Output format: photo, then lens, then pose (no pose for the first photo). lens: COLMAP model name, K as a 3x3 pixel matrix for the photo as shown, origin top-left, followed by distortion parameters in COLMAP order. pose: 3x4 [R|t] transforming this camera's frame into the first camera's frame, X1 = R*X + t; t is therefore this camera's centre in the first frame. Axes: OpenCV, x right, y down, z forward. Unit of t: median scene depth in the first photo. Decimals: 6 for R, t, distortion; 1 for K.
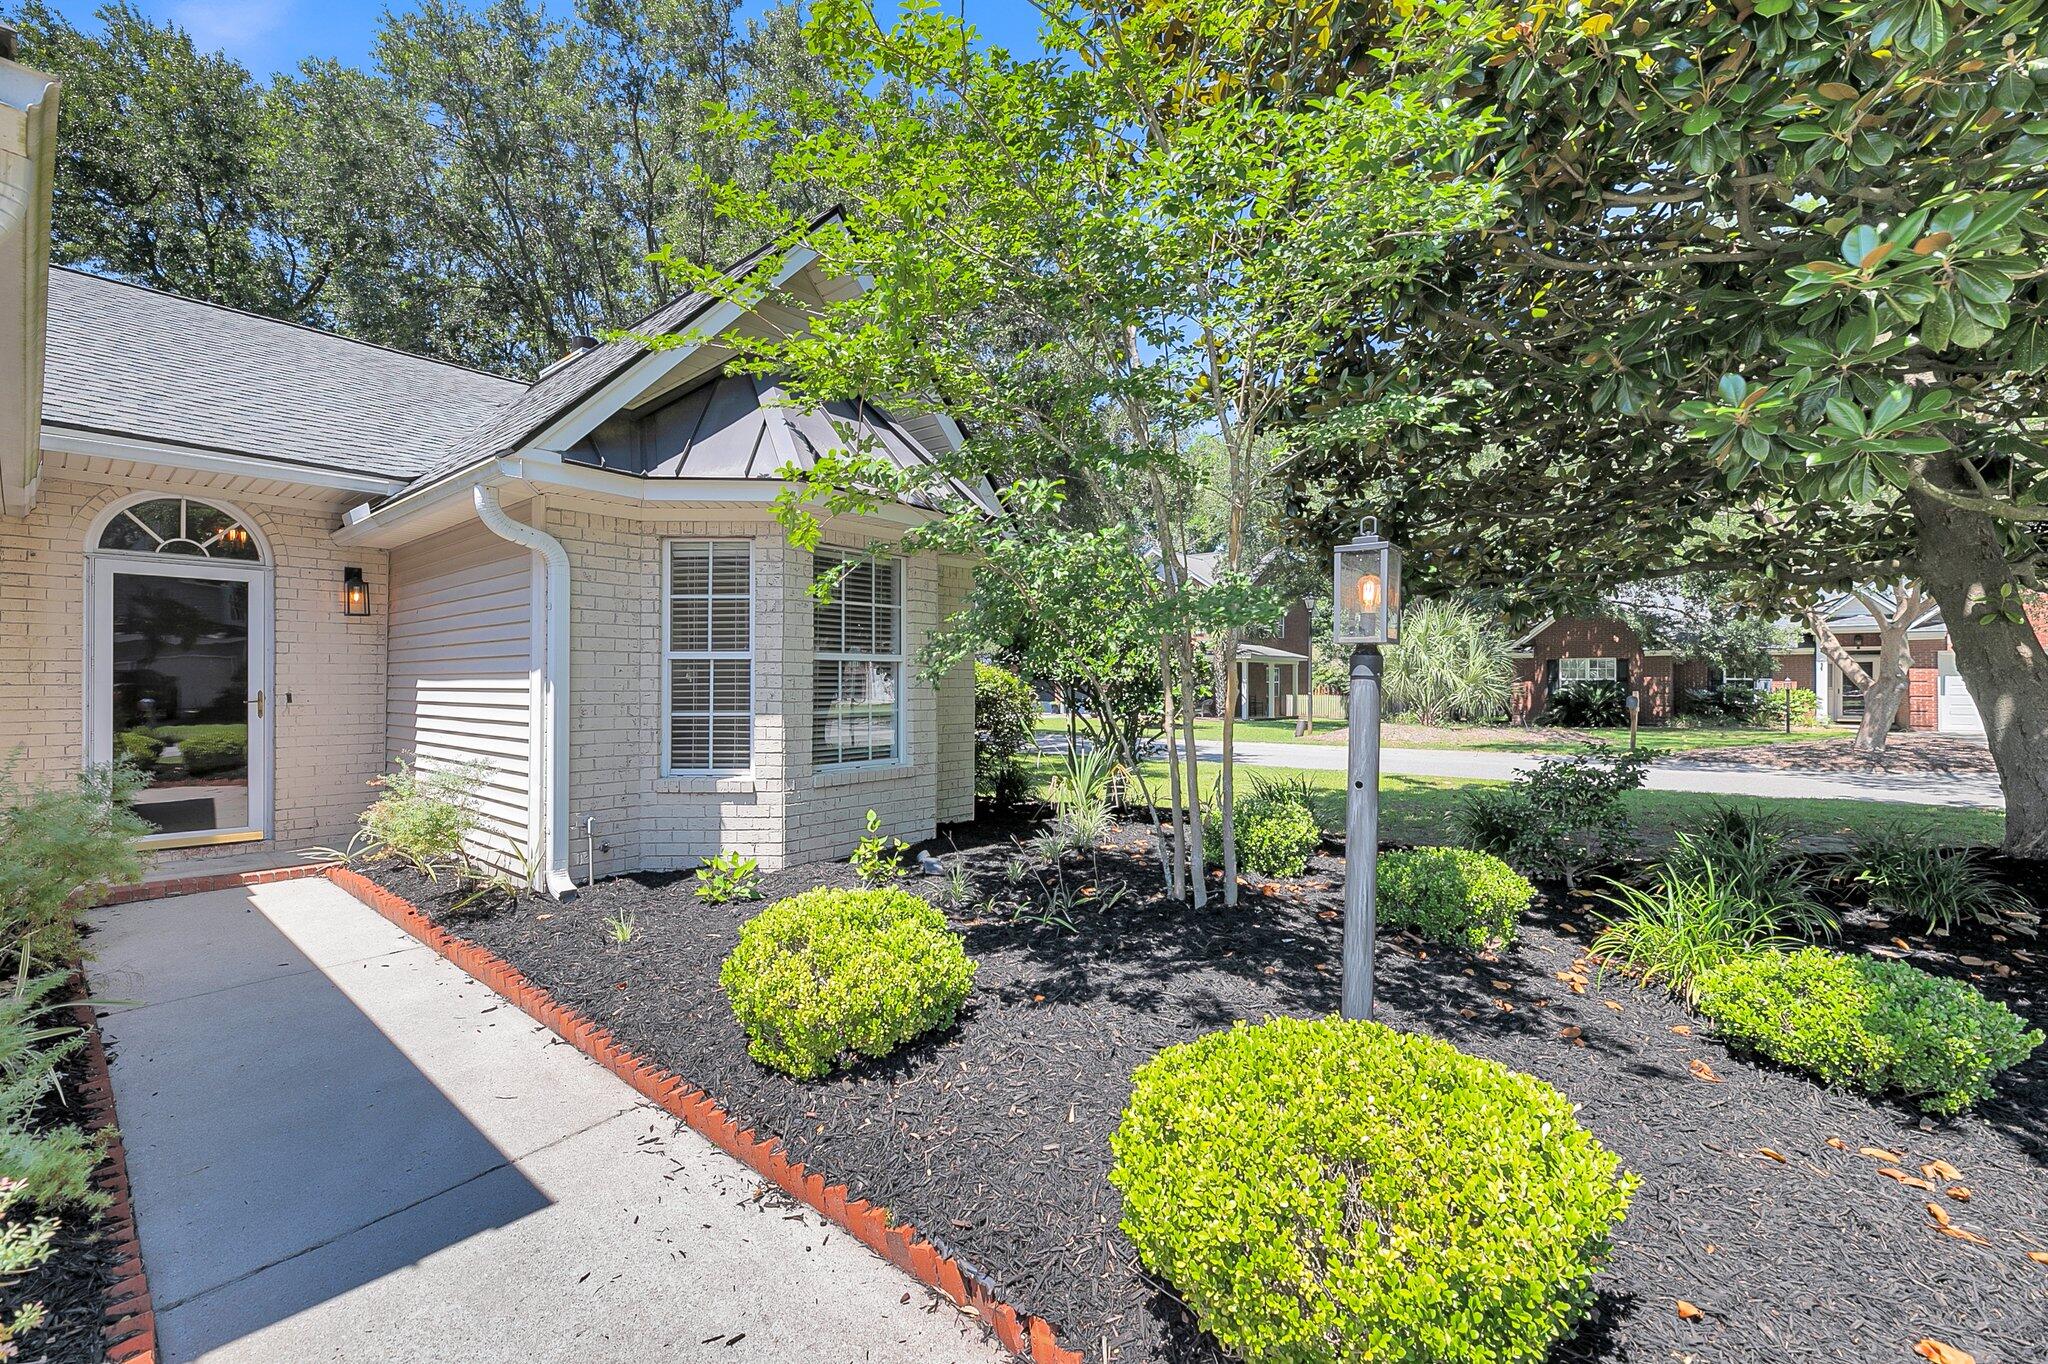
lens RADIAL K [[840.6, 0, 1016.0], [0, 840.6, 680.7], [0, 0, 1]] dist [0.001316, -0.000194]
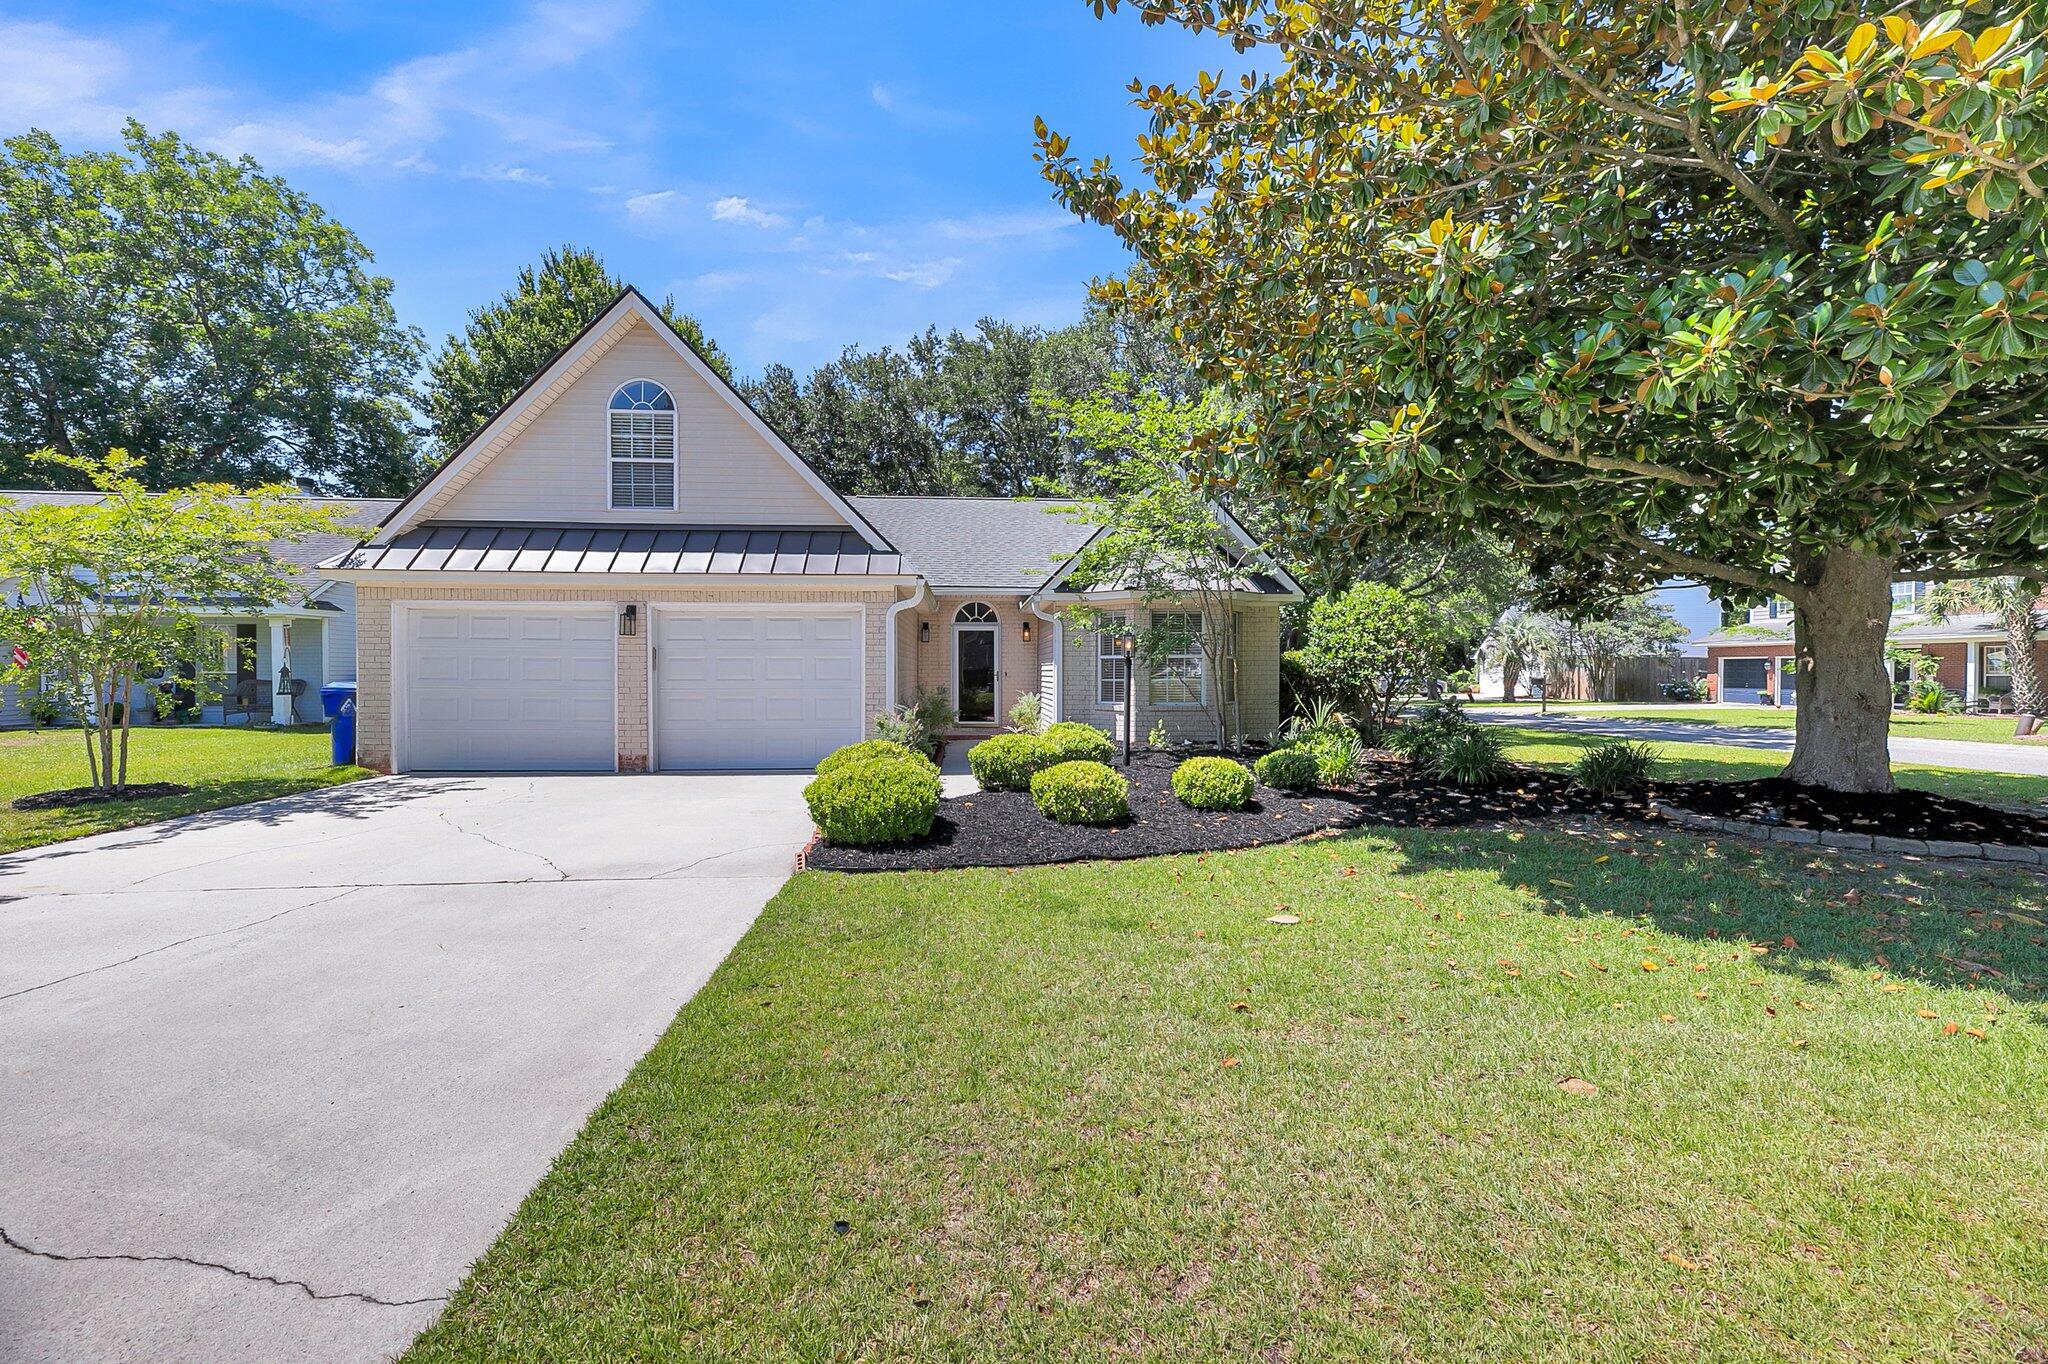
lens RADIAL K [[840.6, 0, 1021.2], [0, 840.6, 683.3], [0, 0, 1]] dist [0.001316, -0.000194]
pose [[0.689902, 0.006717, -0.723871, 1.165234], [0.006341, 0.999863, 0.015322, 0.010761], [0.723875, -0.015161, 0.689765, -0.838715]]
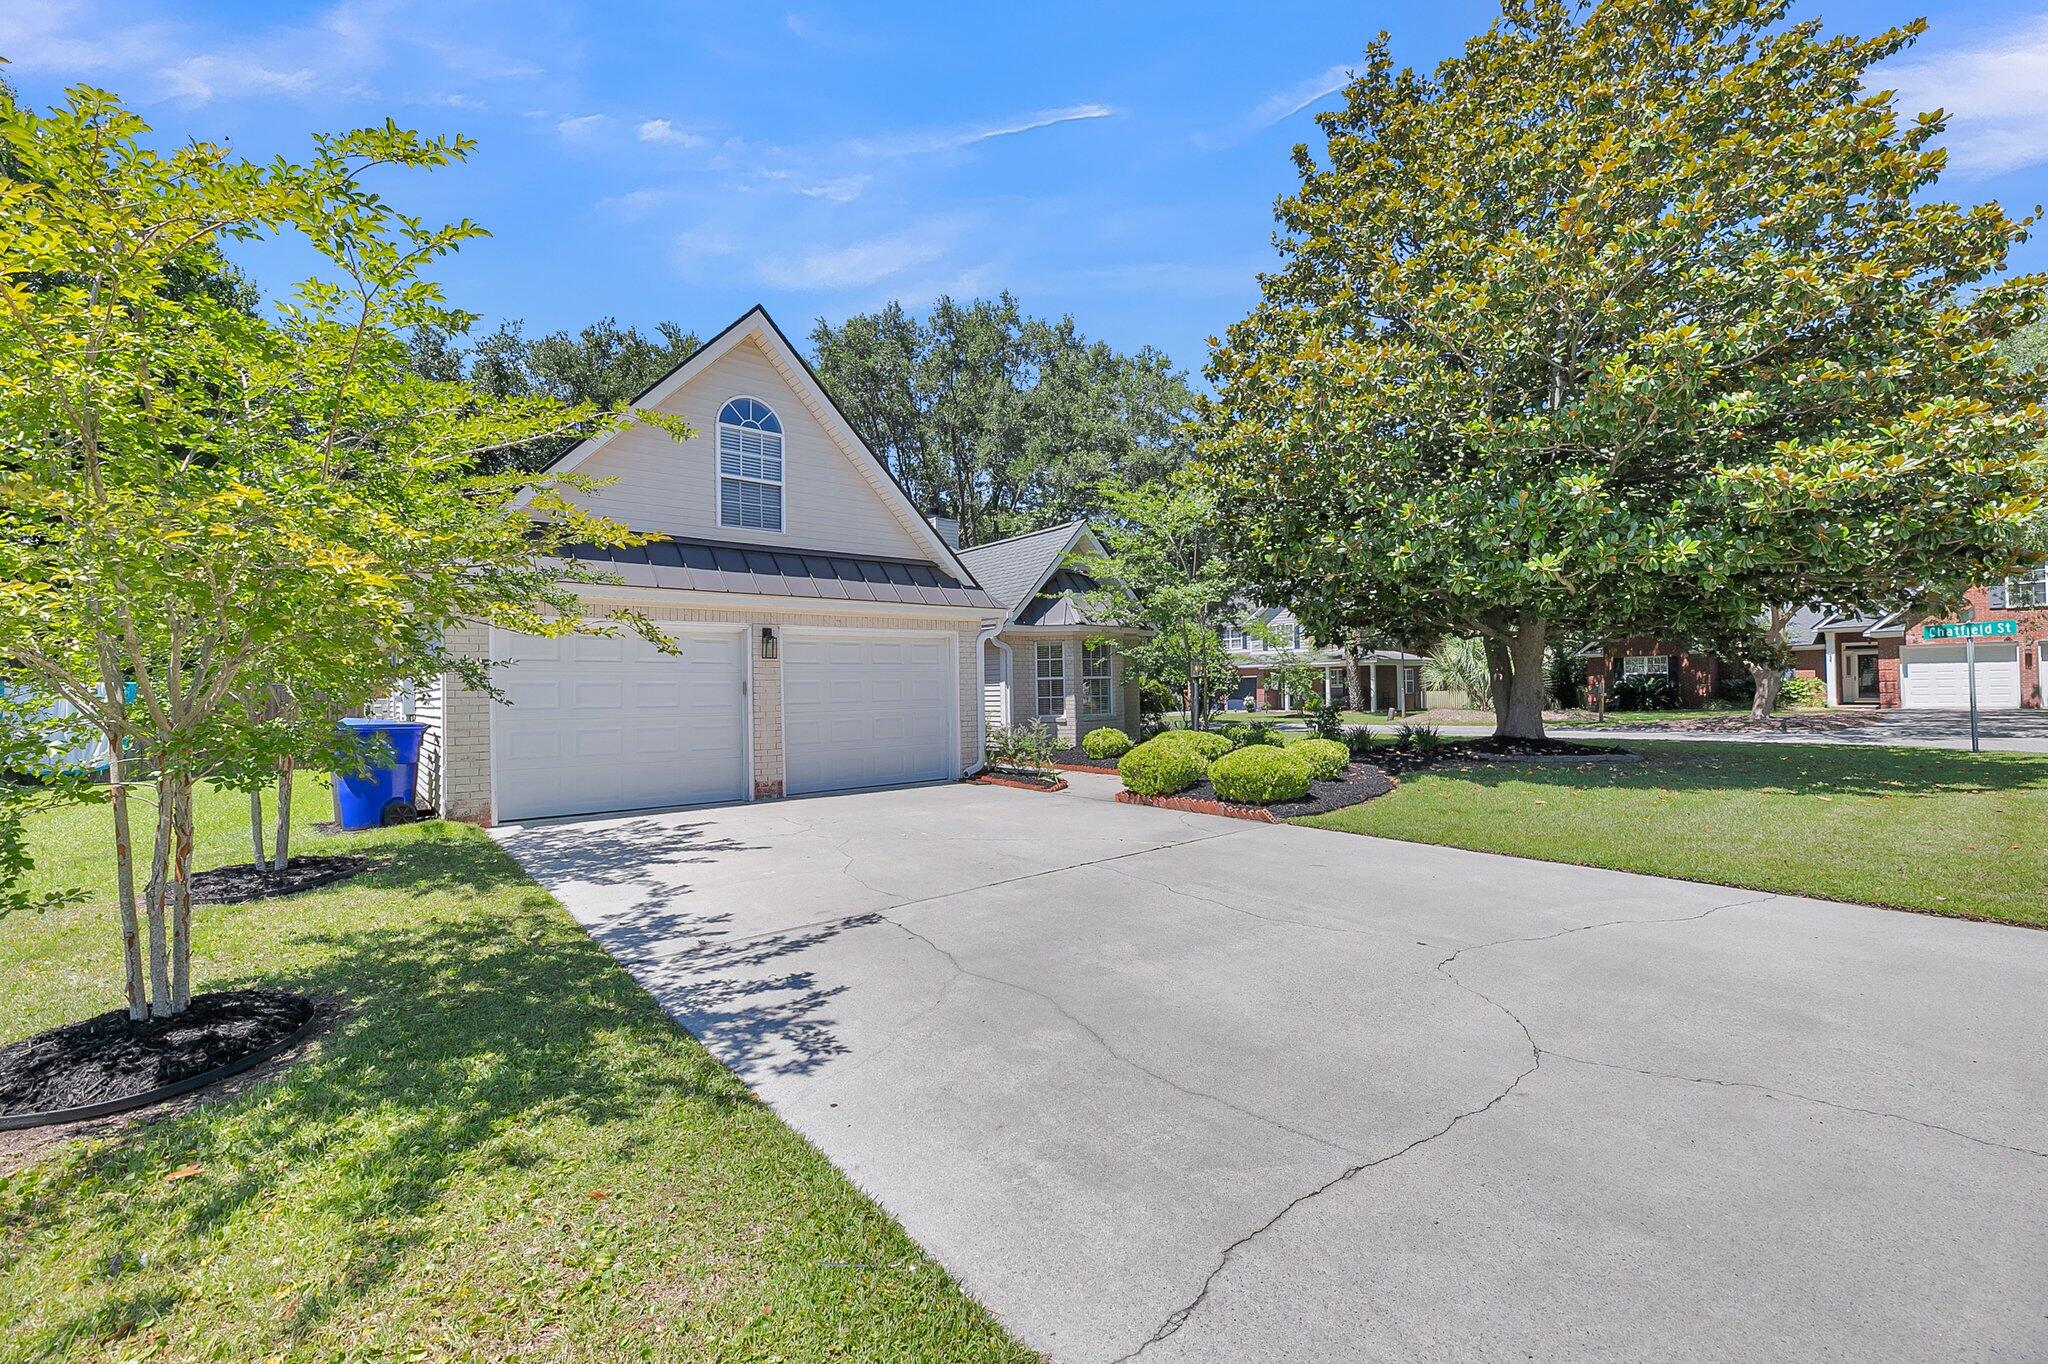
lens RADIAL K [[840.6, 0, 1026.6], [0, 840.6, 686.4], [0, 0, 1]] dist [0.001316, -0.000194]
pose [[0.975380, -0.021192, -0.219508, 0.203705], [0.021439, 0.999769, -0.001257, 0.002011], [0.219484, -0.003480, 0.975610, -1.796191]]
